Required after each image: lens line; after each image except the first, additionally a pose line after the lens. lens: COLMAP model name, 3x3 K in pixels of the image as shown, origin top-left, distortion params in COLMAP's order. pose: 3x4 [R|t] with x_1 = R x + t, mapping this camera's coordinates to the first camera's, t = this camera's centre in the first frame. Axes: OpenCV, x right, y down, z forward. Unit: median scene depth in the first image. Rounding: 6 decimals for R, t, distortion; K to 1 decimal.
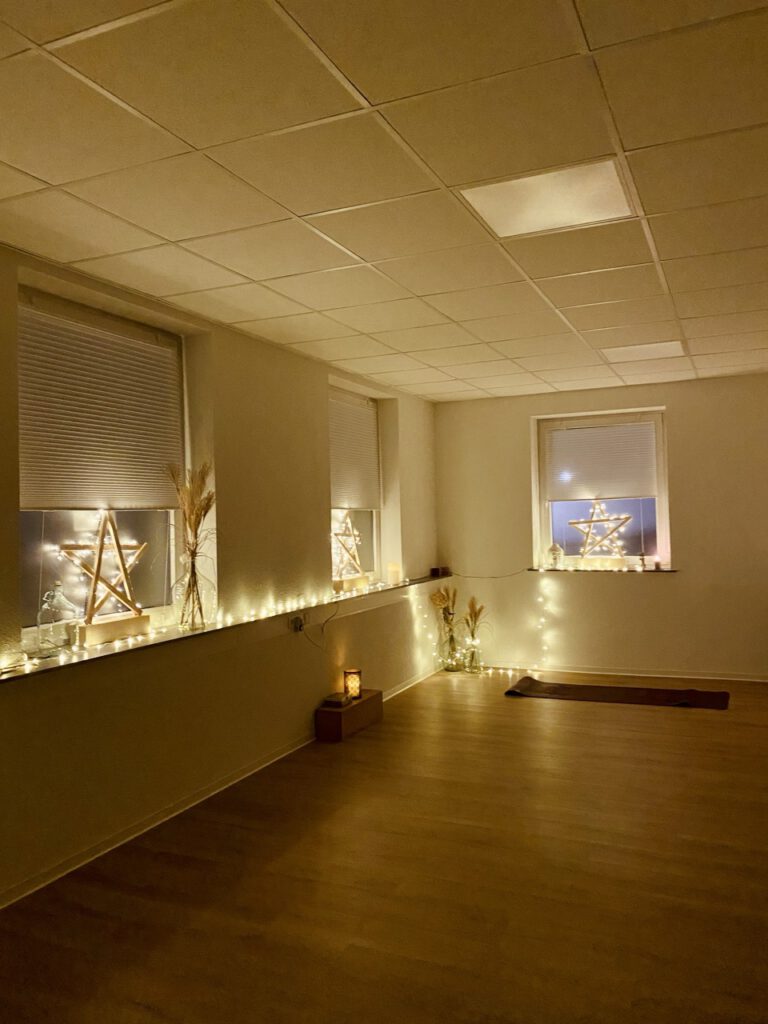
lens RADIAL K [[783.4, 0, 384.0], [0, 783.4, 512.0], [0, 0, 1]] dist [0.025244, -0.007359]
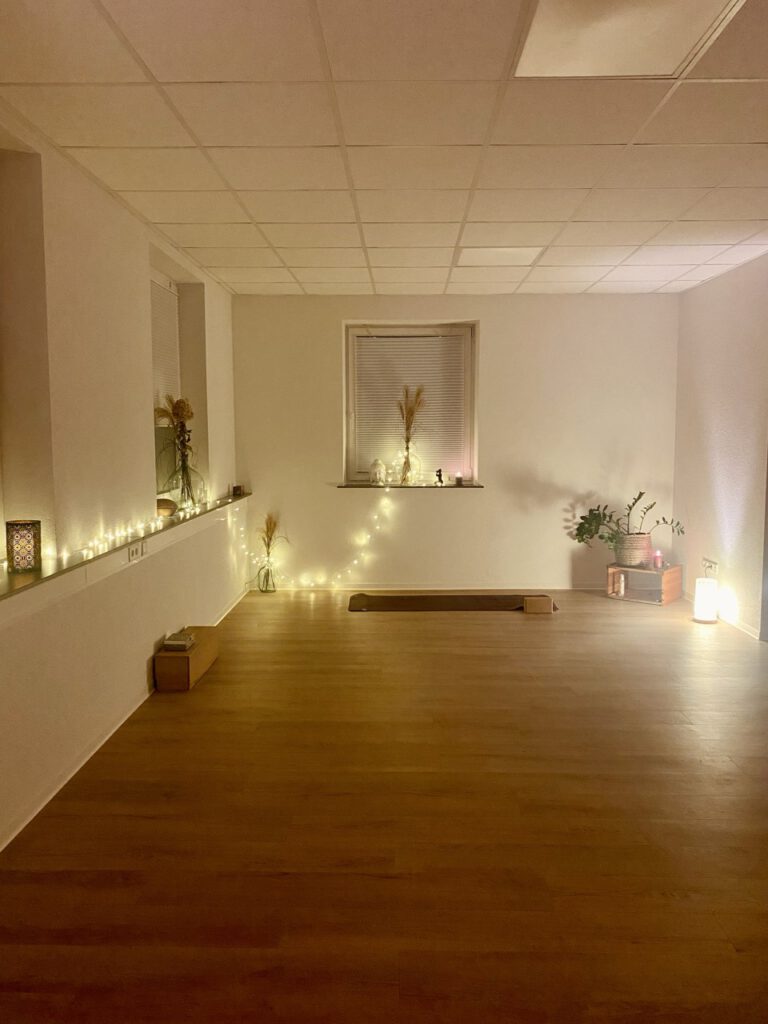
lens RADIAL K [[783.4, 0, 384.0], [0, 783.4, 512.0], [0, 0, 1]] dist [0.025244, -0.007359]
pose [[0.917689, -0.023127, 0.396627, -0.179703], [-0.017882, 0.994888, 0.099386, 0.011763], [-0.396898, -0.098298, 0.912584, 0.153447]]
